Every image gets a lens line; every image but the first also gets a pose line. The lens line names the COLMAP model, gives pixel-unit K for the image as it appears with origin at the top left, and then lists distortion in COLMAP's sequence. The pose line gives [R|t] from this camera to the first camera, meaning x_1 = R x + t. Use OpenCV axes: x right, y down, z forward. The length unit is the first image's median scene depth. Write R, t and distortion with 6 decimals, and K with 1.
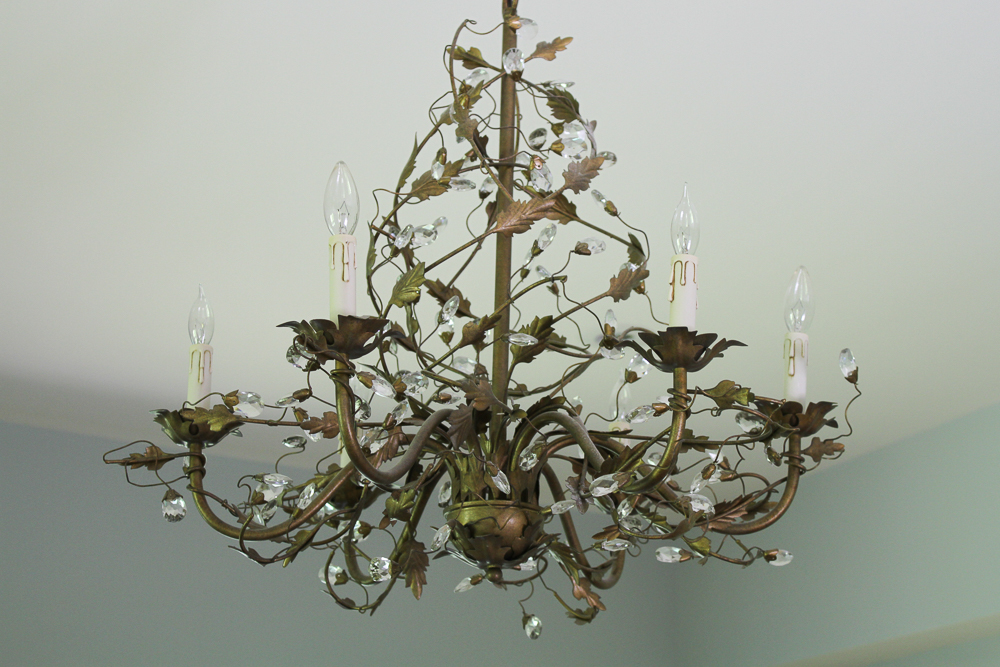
lens RADIAL K [[1885.8, 0, 539.6], [0, 1885.8, 332.4], [0, 0, 1]] dist [0.013061, 0.066411]
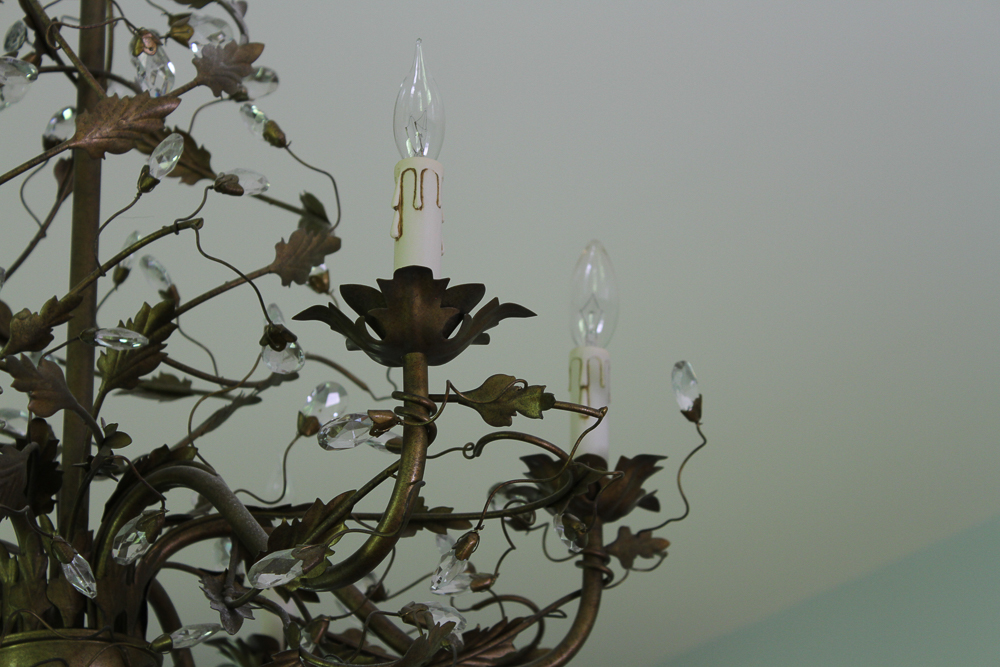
lens RADIAL K [[2408.6, 0, 500.0], [0, 2408.6, 333.5], [0, 0, 1]] dist [0.087690, 0.112228]
pose [[0.987836, 0.008069, 0.155289, -0.008811], [0.008325, 0.994476, -0.104635, 0.075726], [-0.155275, 0.104655, 0.982312, 0.269087]]
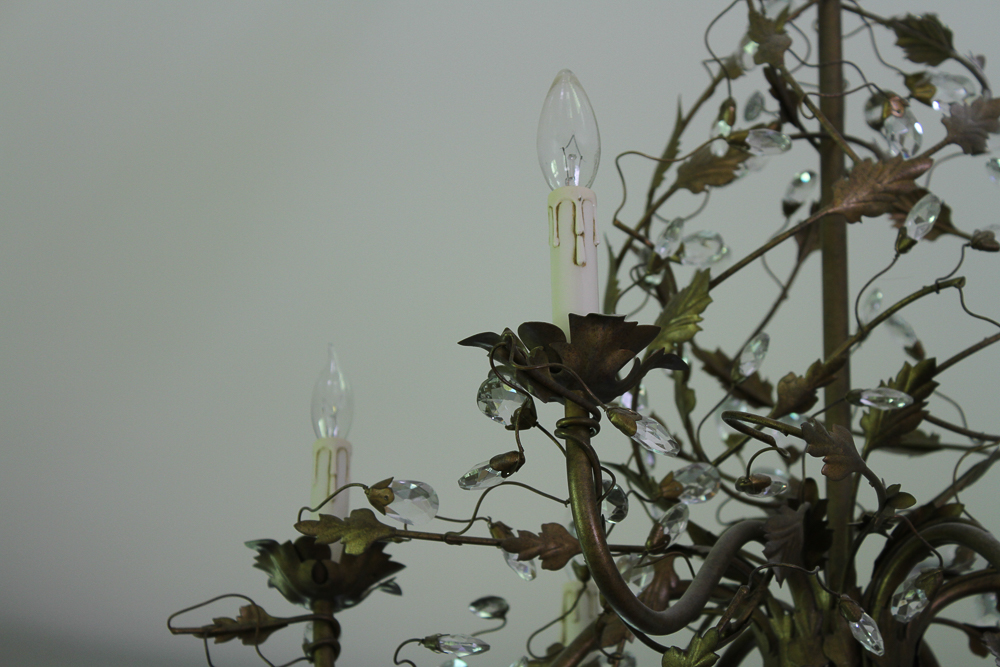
lens RADIAL K [[2408.6, 0, 500.0], [0, 2408.6, 333.5], [0, 0, 1]] dist [0.087690, 0.112228]
pose [[0.992985, -0.029809, -0.114419, -0.039224], [0.015436, 0.992099, -0.124504, 0.071047], [0.117227, 0.121865, 0.985600, 0.256114]]
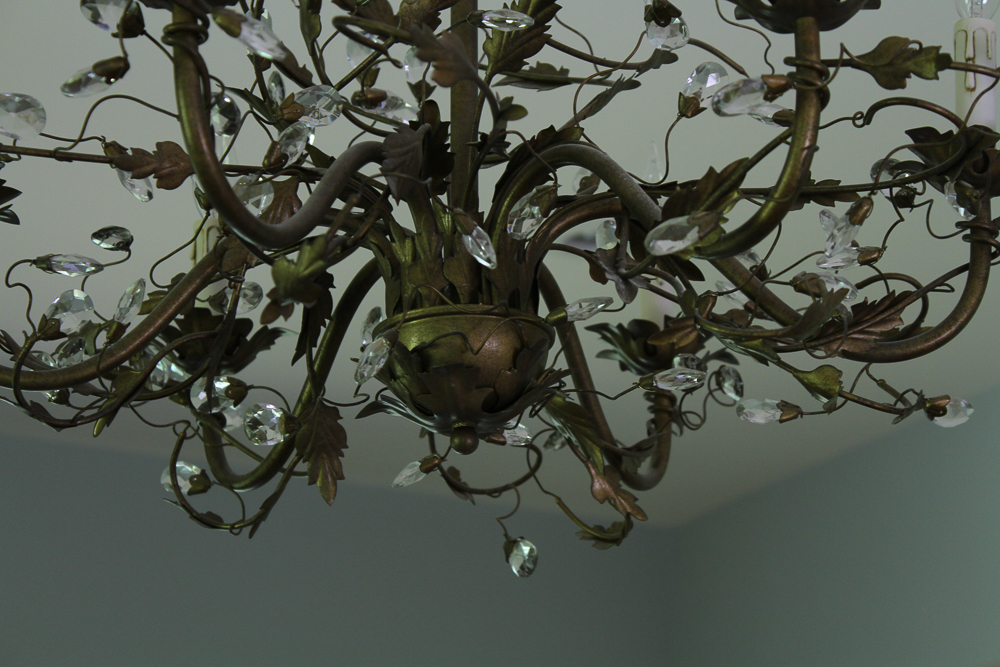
lens RADIAL K [[2408.6, 0, 500.0], [0, 2408.6, 333.5], [0, 0, 1]] dist [0.087690, 0.112228]
pose [[0.999644, -0.021521, 0.015787, -0.023742], [0.021453, 0.999760, 0.004436, 0.091765], [-0.015879, -0.004096, 0.999866, 0.265634]]
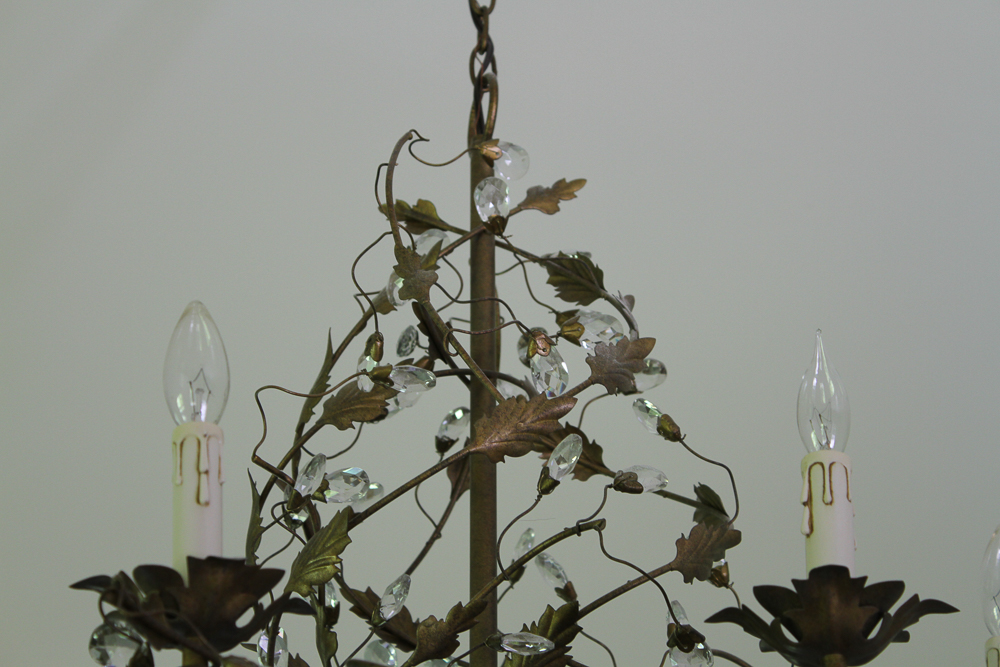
lens RADIAL K [[2408.6, 0, 500.0], [0, 2408.6, 333.5], [0, 0, 1]] dist [0.087690, 0.112228]
pose [[0.999687, -0.022902, 0.010067, -0.021124], [0.024535, 0.976169, -0.215620, 0.065448], [-0.004889, 0.215800, 0.976425, 0.278416]]
